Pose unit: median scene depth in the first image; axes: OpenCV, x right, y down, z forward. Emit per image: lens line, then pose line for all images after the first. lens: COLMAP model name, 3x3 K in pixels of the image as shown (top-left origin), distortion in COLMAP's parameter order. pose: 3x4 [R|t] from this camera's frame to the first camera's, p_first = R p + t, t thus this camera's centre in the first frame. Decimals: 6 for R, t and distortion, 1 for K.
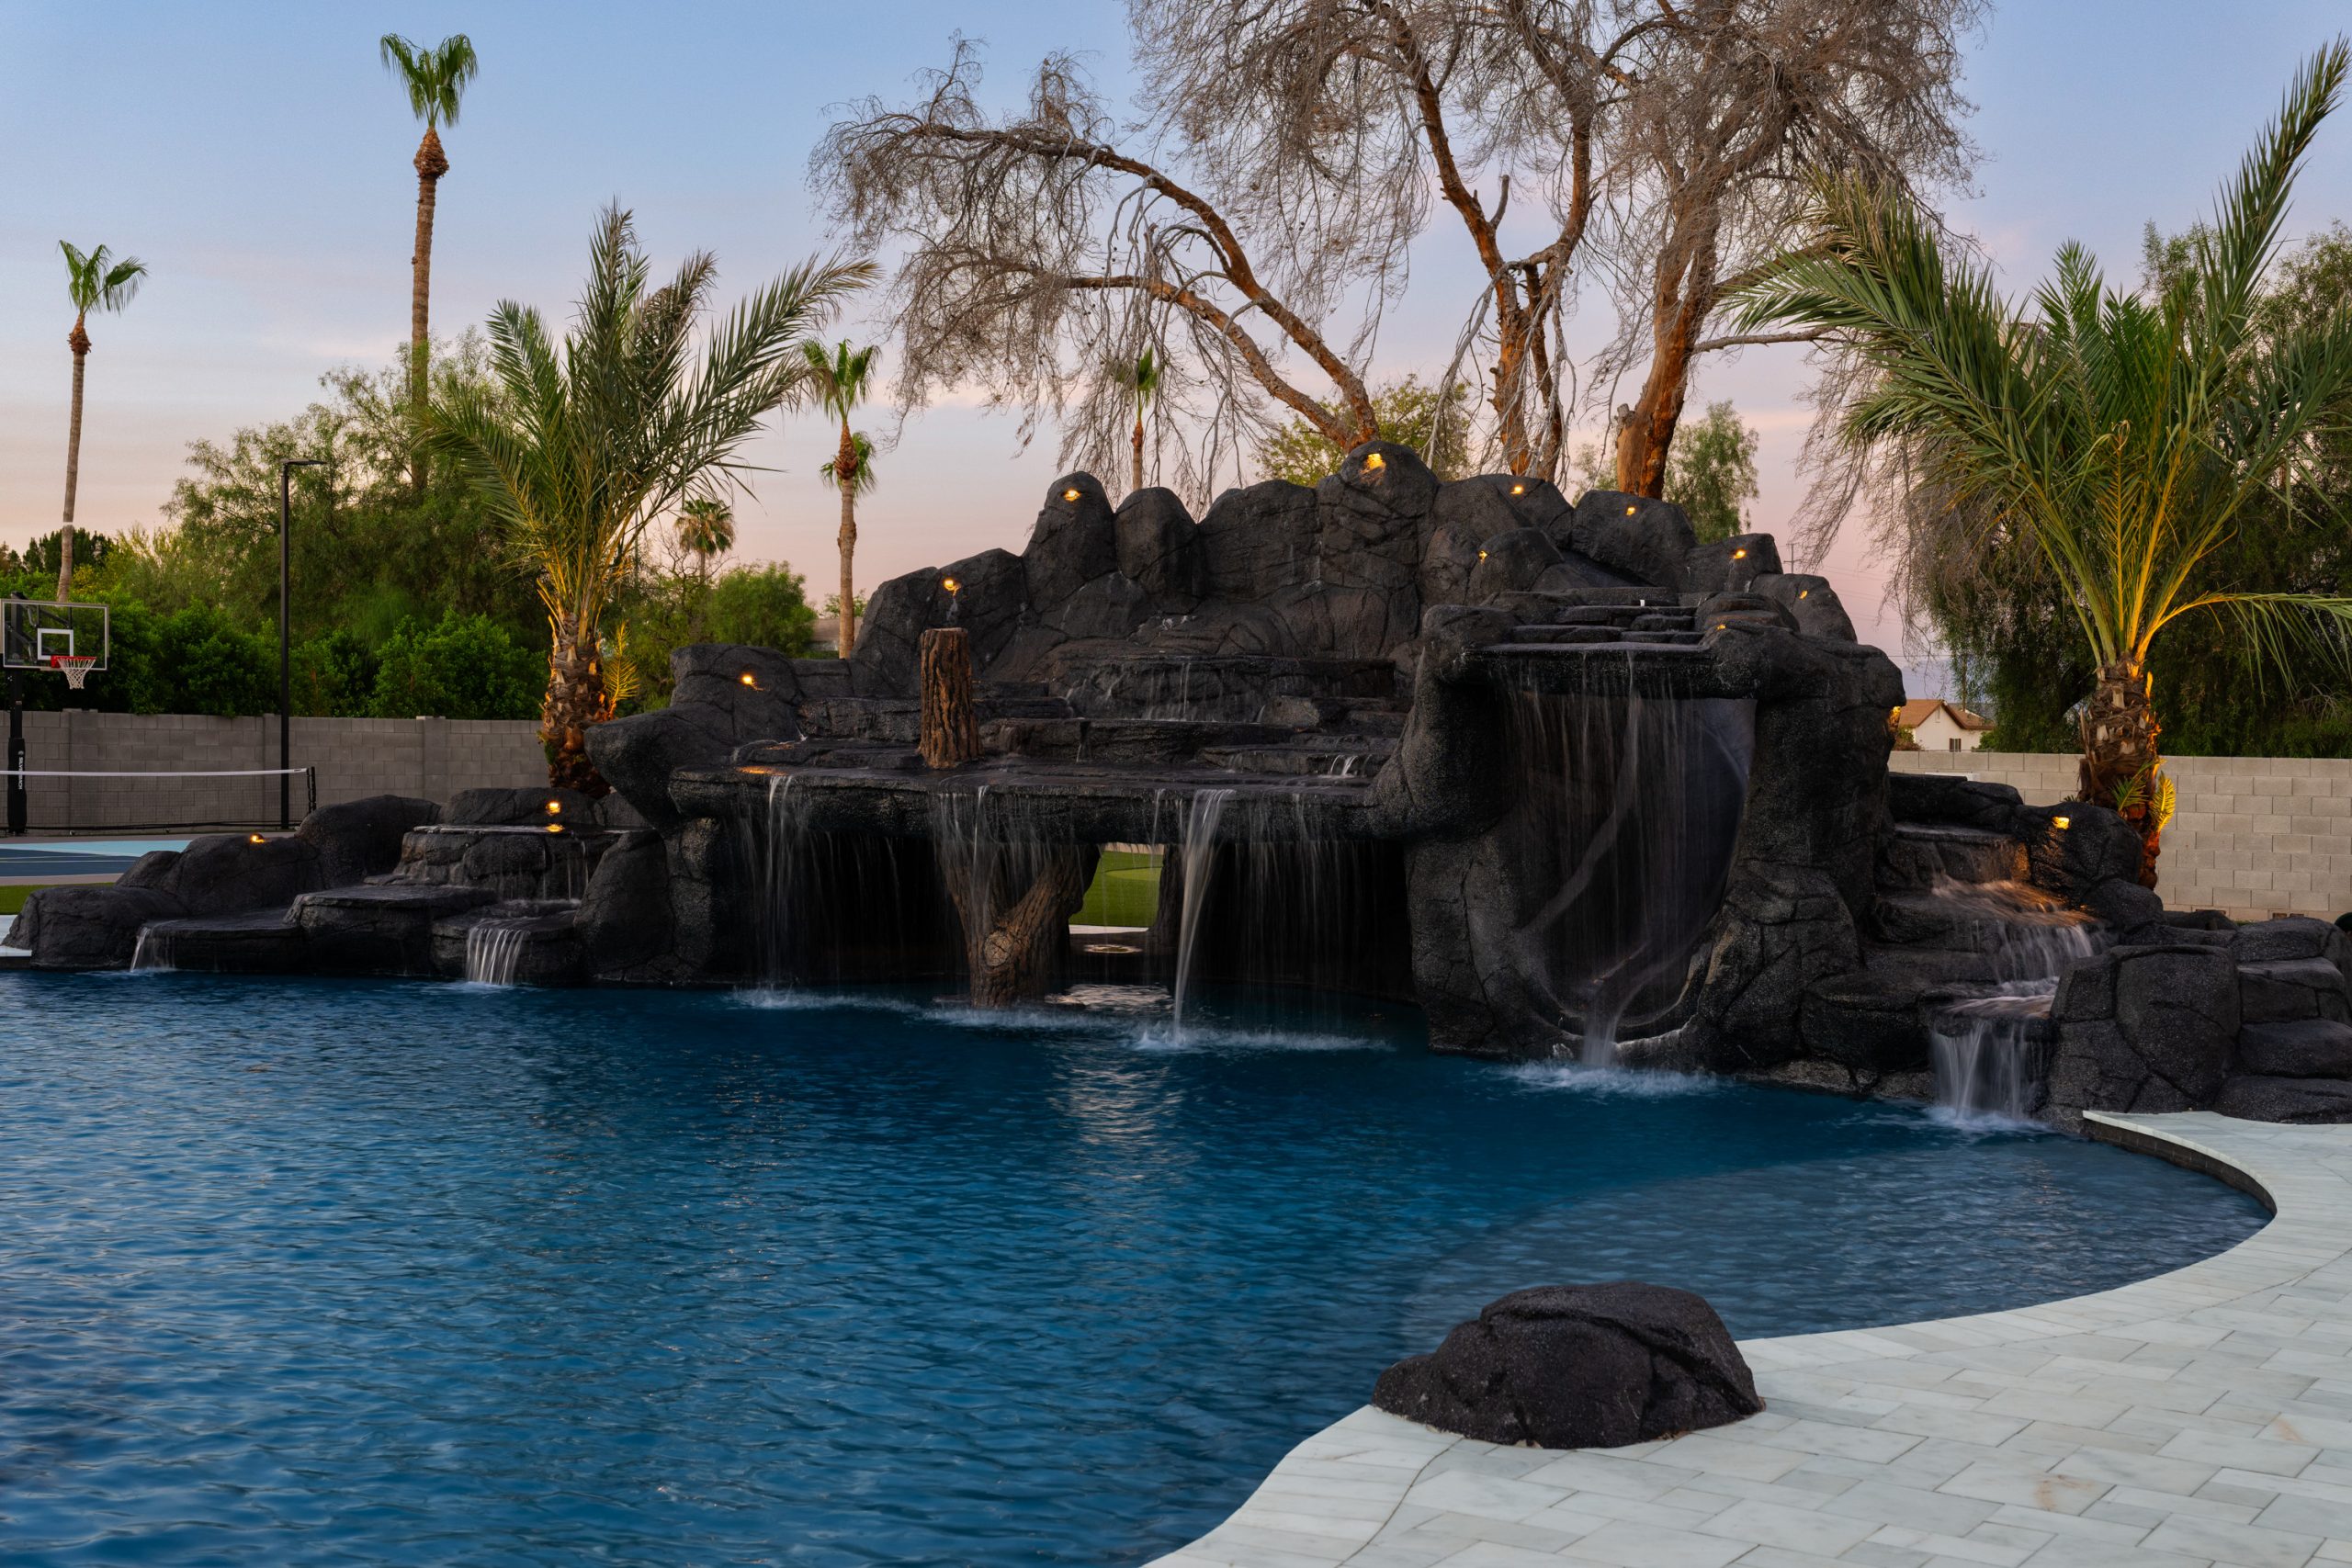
lens RADIAL K [[2804.5, 0, 1166.8], [0, 2804.5, 812.1], [0, 0, 1]] dist [0.015406, 0.000000]
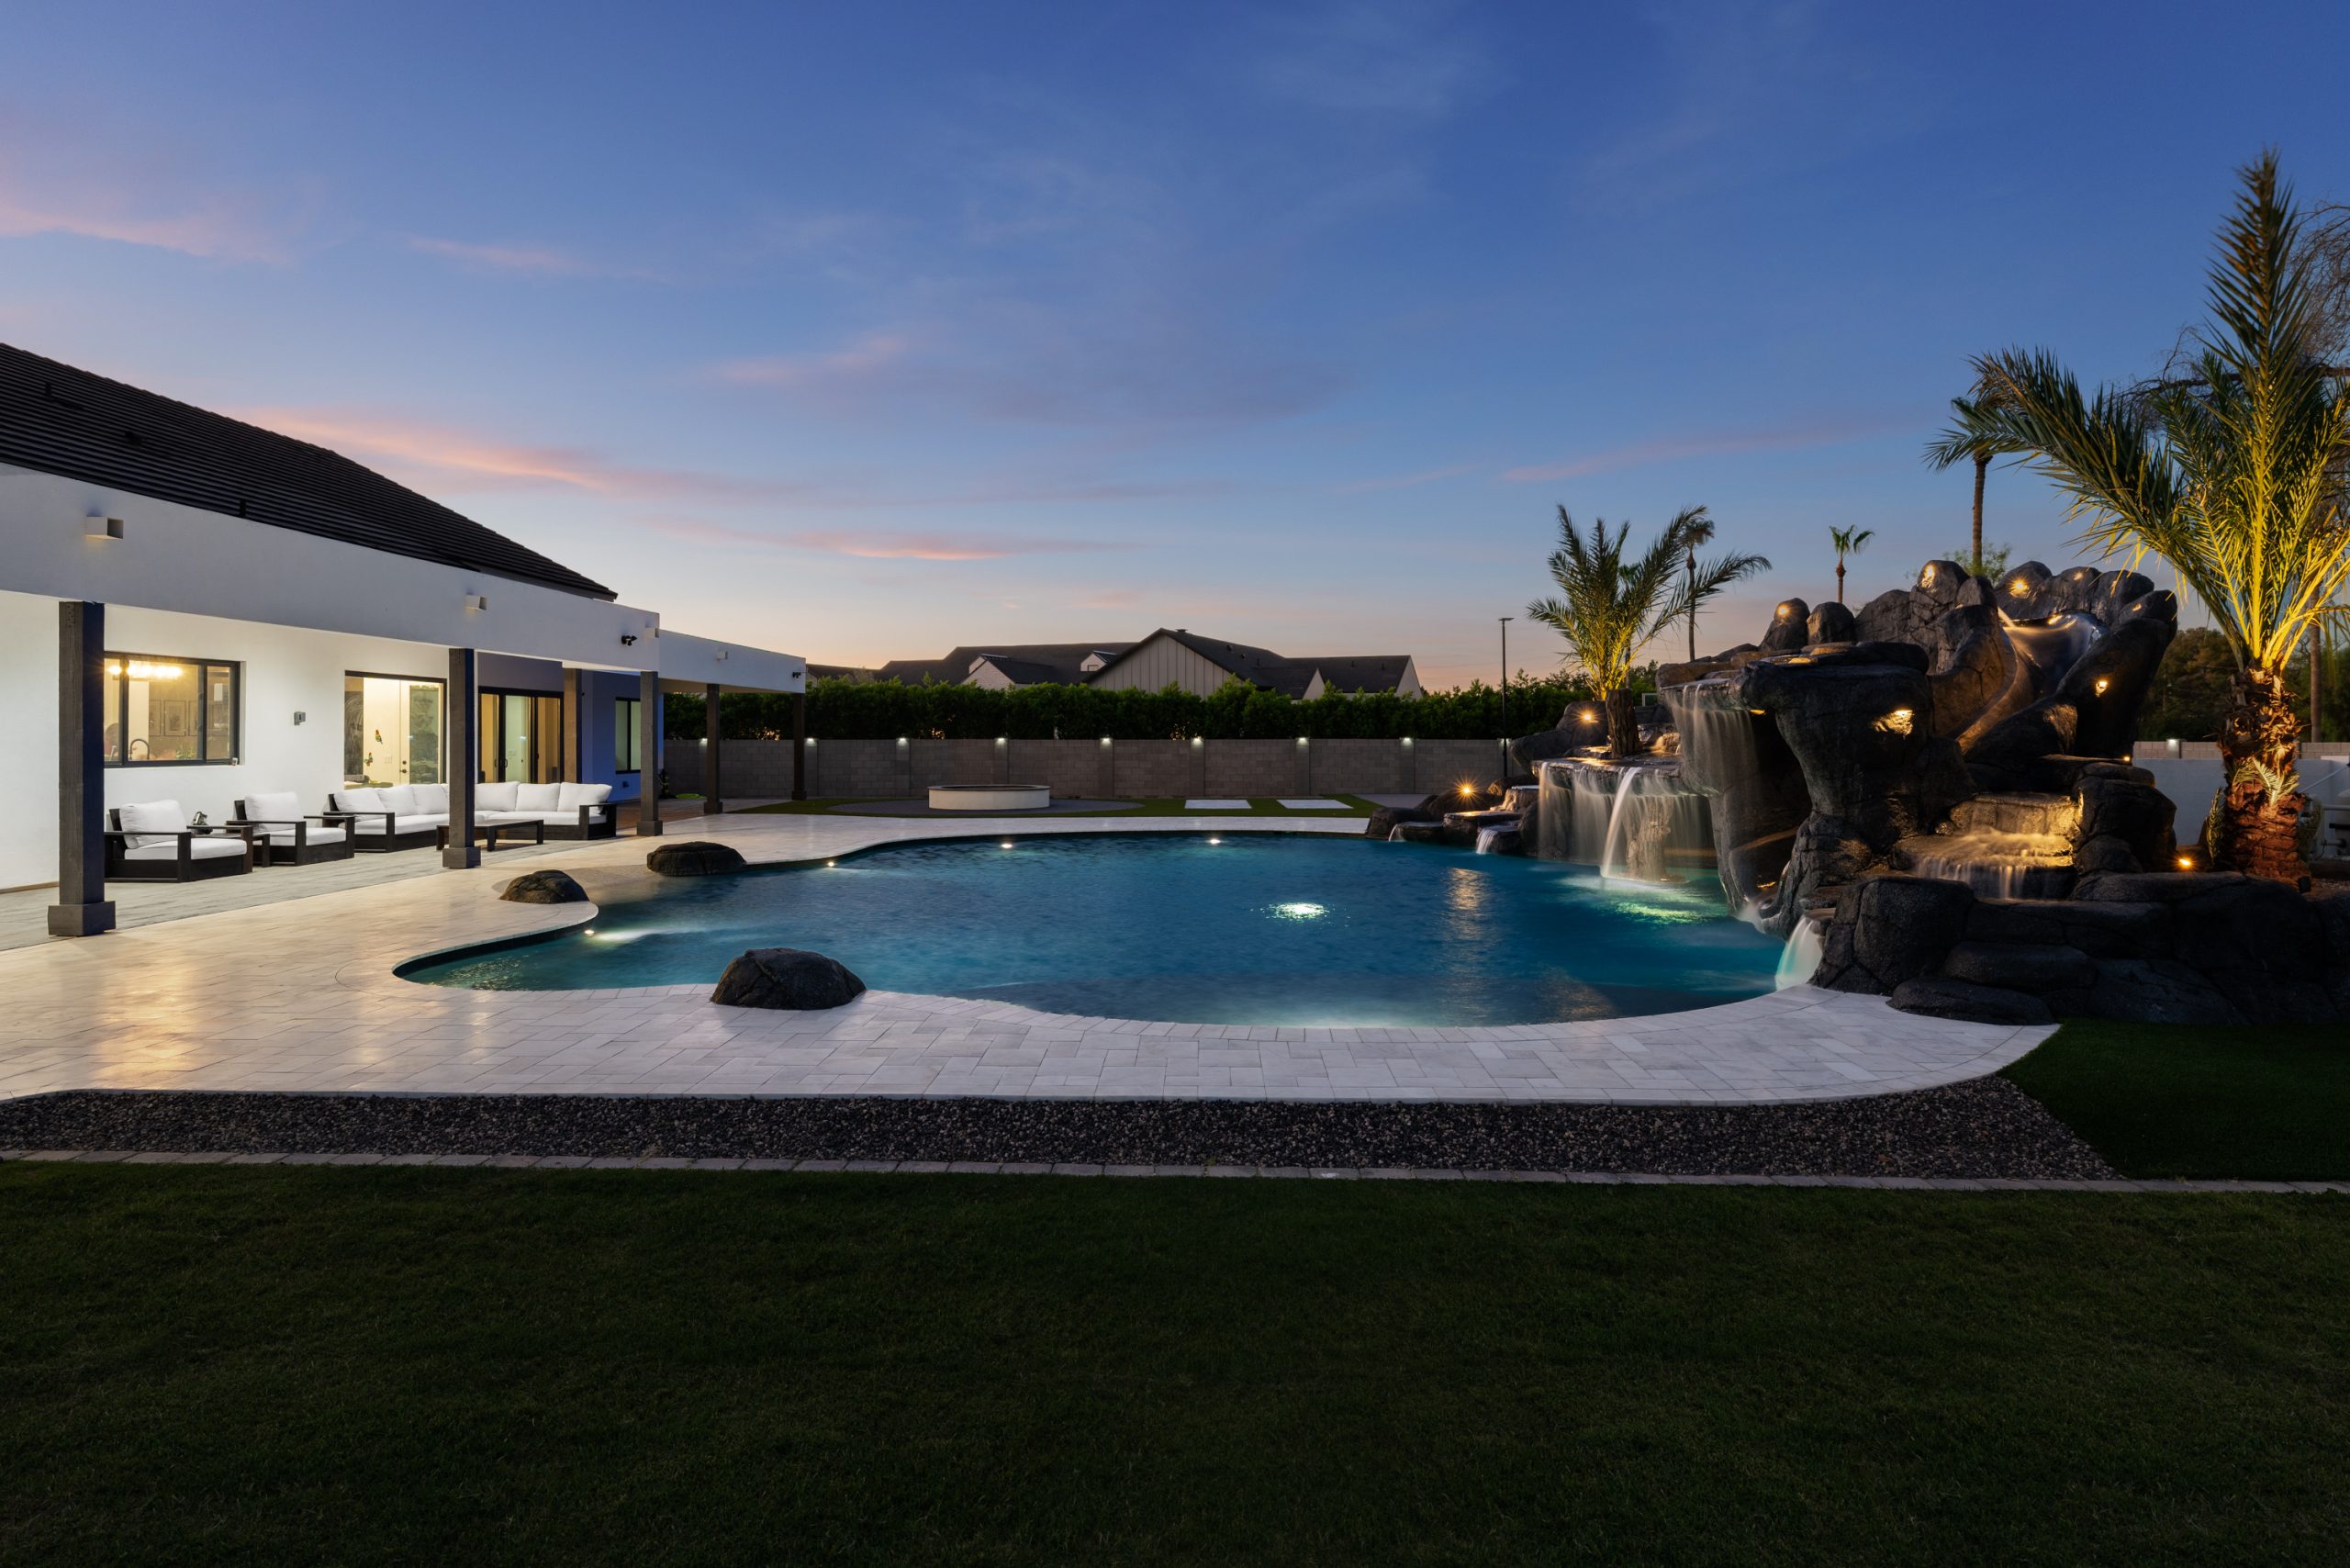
lens RADIAL K [[1226.6, 0, 1193.4], [0, 1226.6, 789.1], [0, 0, 1]] dist [-0.005560, -0.002005]
pose [[0.536100, 0.016233, -0.843998, 0.479098], [-0.016905, 0.999821, 0.008492, 0.003592], [0.843985, 0.009715, 0.536278, 0.264612]]
